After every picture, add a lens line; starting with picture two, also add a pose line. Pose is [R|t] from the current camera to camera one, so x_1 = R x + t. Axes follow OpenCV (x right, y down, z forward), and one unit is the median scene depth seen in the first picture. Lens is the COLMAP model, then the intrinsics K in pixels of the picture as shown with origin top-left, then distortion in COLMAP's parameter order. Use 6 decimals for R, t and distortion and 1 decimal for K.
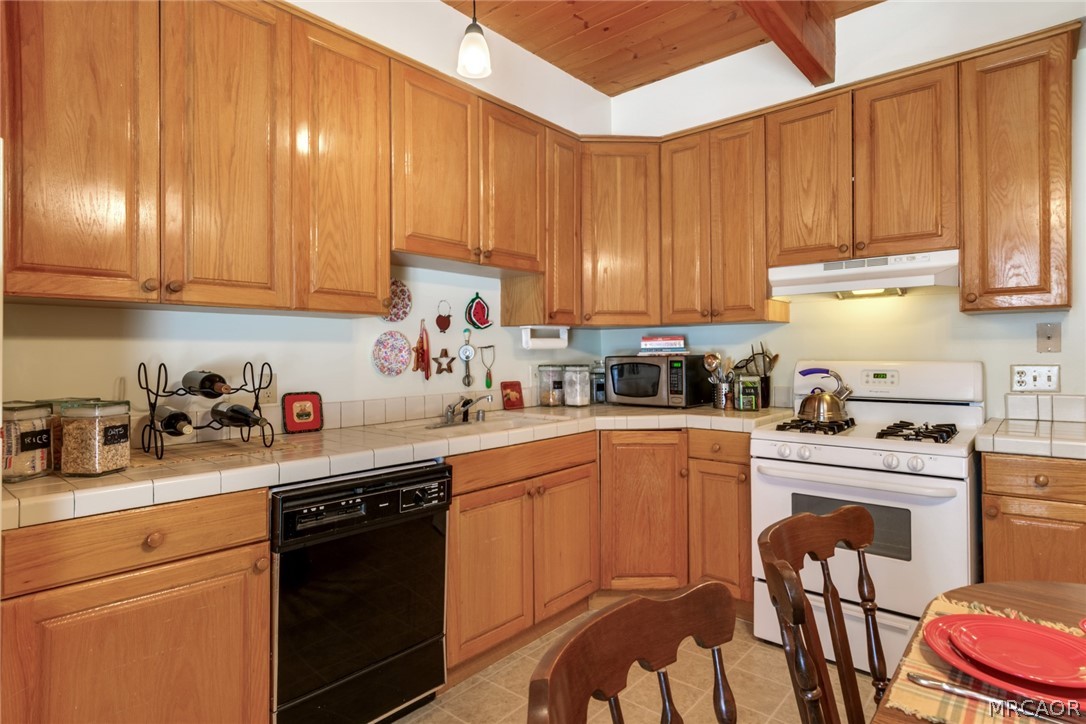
lens RADIAL K [[586.5, 0, 546.2], [0, 586.5, 350.4], [0, 0, 1]] dist [0.021830, -0.002820]
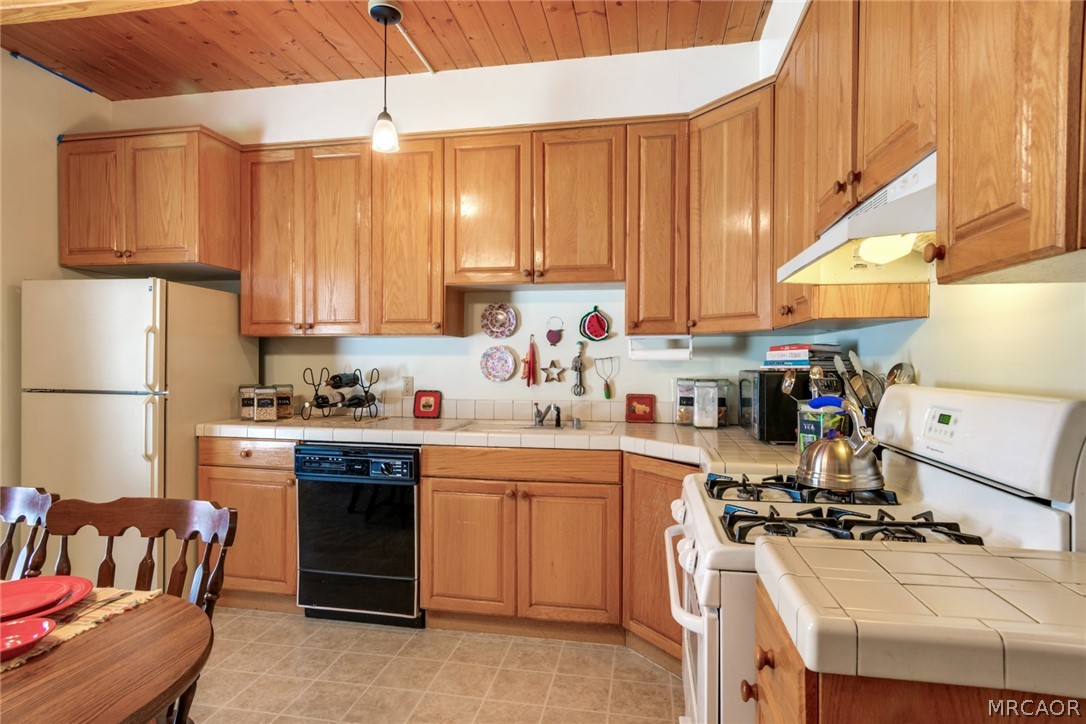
lens RADIAL K [[586.5, 0, 543.2], [0, 586.5, 367.3], [0, 0, 1]] dist [0.021830, -0.002820]
pose [[0.505996, 0.016545, -0.862377, 0.808276], [-0.002454, 0.999840, 0.017743, -0.009301], [0.862532, -0.006862, 0.505956, 0.435459]]
